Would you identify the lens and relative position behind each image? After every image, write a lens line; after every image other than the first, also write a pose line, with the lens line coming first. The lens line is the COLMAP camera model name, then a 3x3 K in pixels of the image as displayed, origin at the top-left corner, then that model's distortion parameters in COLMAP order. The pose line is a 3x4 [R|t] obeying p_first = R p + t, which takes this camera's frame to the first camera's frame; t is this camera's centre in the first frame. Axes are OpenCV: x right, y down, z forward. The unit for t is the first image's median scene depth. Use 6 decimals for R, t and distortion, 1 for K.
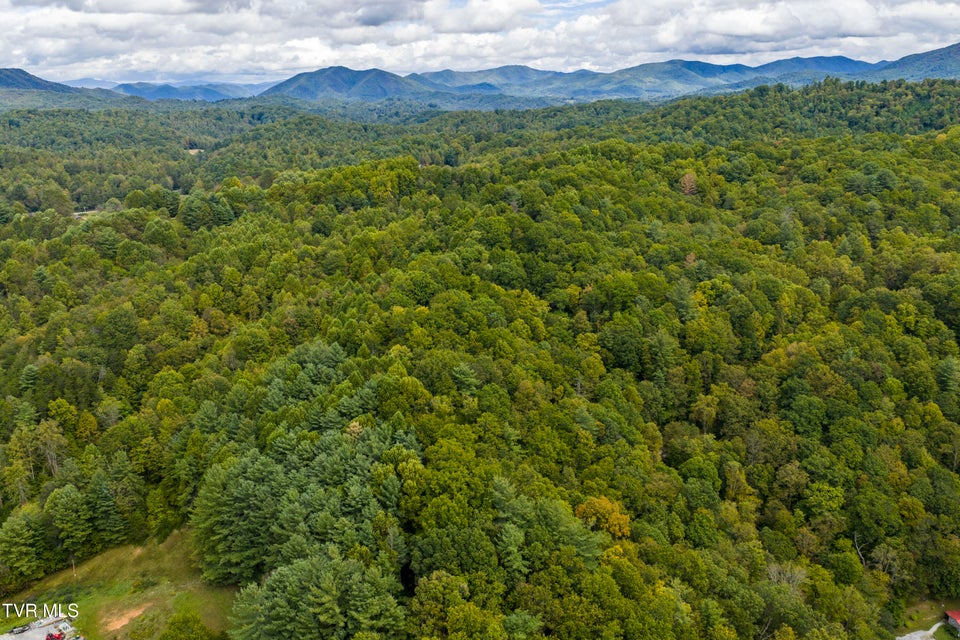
lens RADIAL K [[792.8, 0, 477.4], [0, 792.8, 321.7], [0, 0, 1]] dist [0.021107, -0.032356]
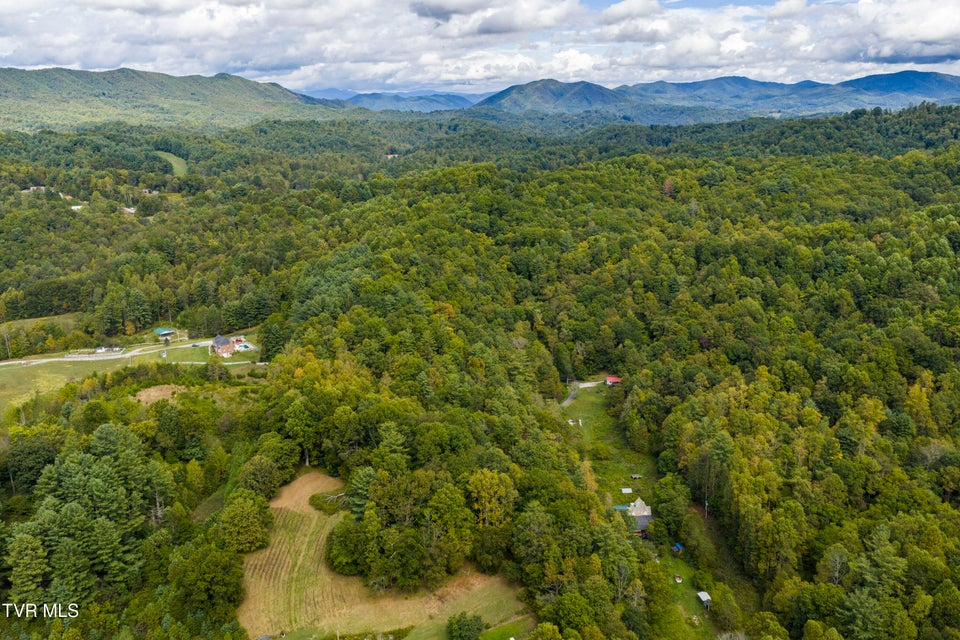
lens RADIAL K [[792.8, 0, 481.1], [0, 792.8, 319.2], [0, 0, 1]] dist [0.021107, -0.032356]
pose [[0.965785, 0.074579, -0.248388, 0.164028], [-0.077957, 0.996950, -0.003780, 0.051890], [0.247349, 0.023015, 0.968653, -0.247716]]
